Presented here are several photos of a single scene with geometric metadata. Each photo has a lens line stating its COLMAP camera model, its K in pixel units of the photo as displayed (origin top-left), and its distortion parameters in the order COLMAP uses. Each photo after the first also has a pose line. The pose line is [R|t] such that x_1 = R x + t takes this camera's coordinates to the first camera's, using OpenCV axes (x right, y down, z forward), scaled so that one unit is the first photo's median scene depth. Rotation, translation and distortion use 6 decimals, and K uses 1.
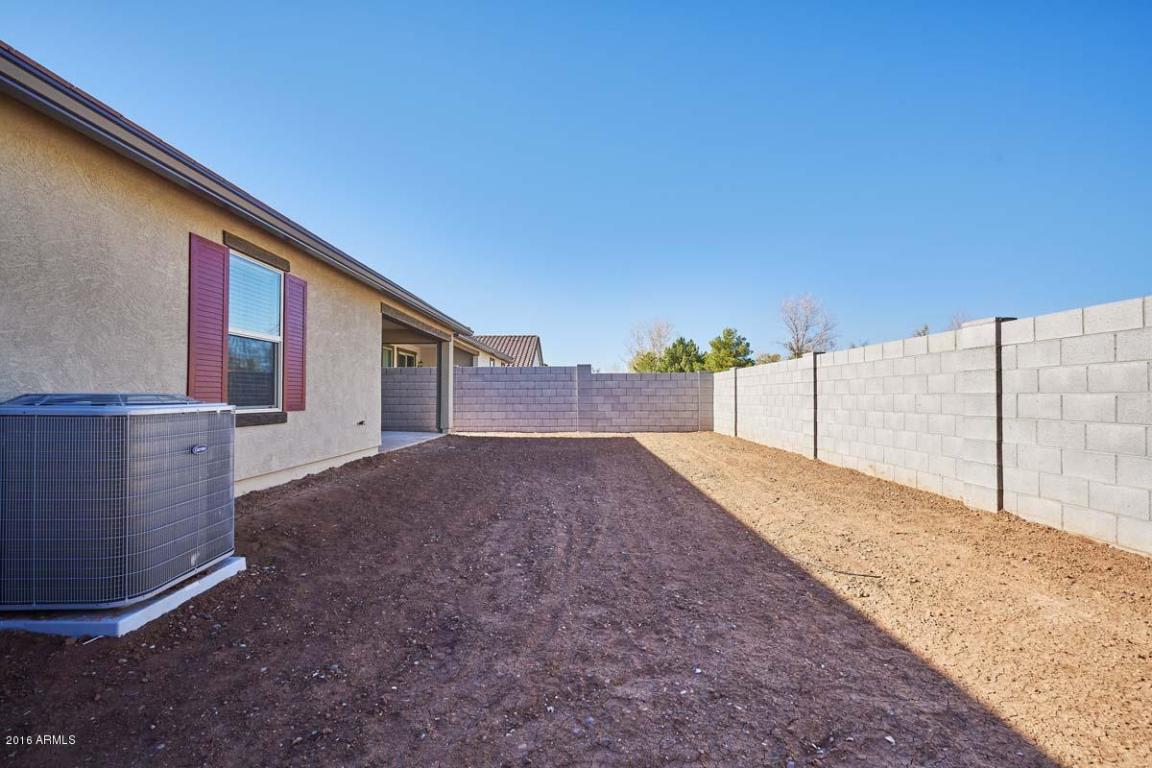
lens RADIAL K [[523.9, 0, 578.8], [0, 523.9, 387.5], [0, 0, 1]] dist [-0.003864, 0.000133]
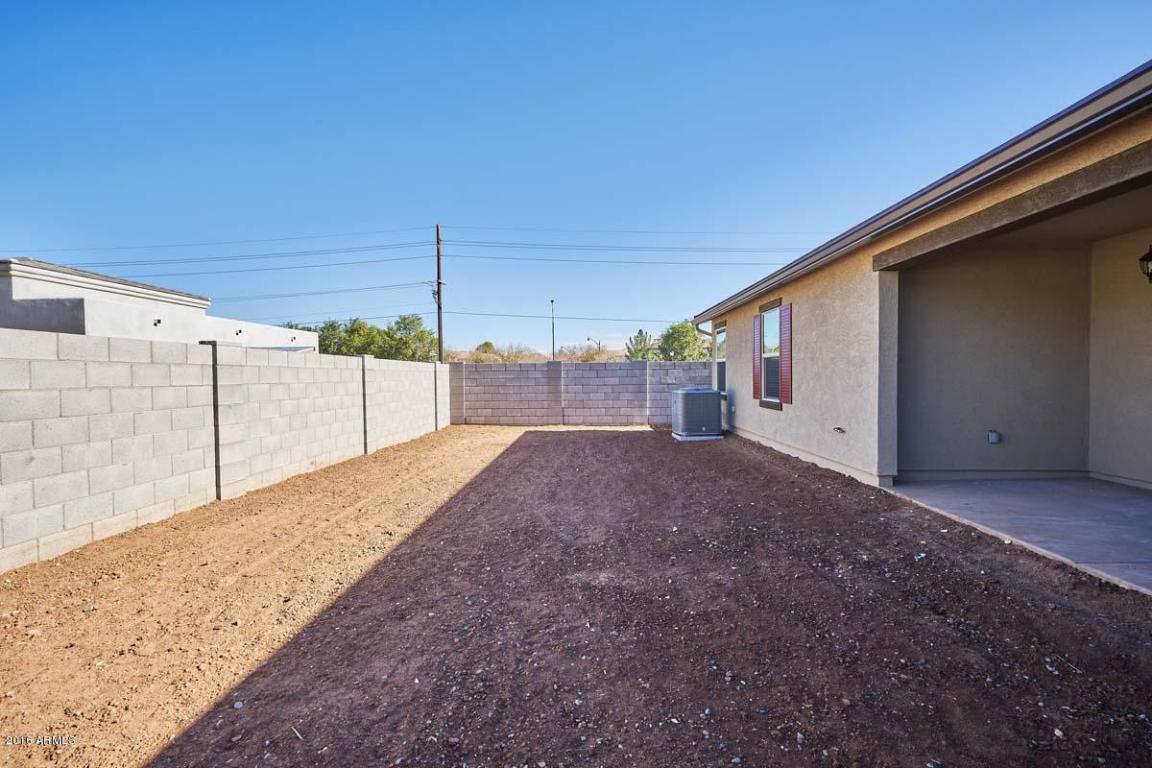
lens RADIAL K [[523.9, 0, 578.8], [0, 523.9, 387.5], [0, 0, 1]] dist [-0.003864, 0.000133]
pose [[-0.999160, 0.009983, 0.039747, -0.045023], [0.010156, 0.999940, 0.004149, -0.007180], [-0.039703, 0.004550, -0.999201, 2.059390]]
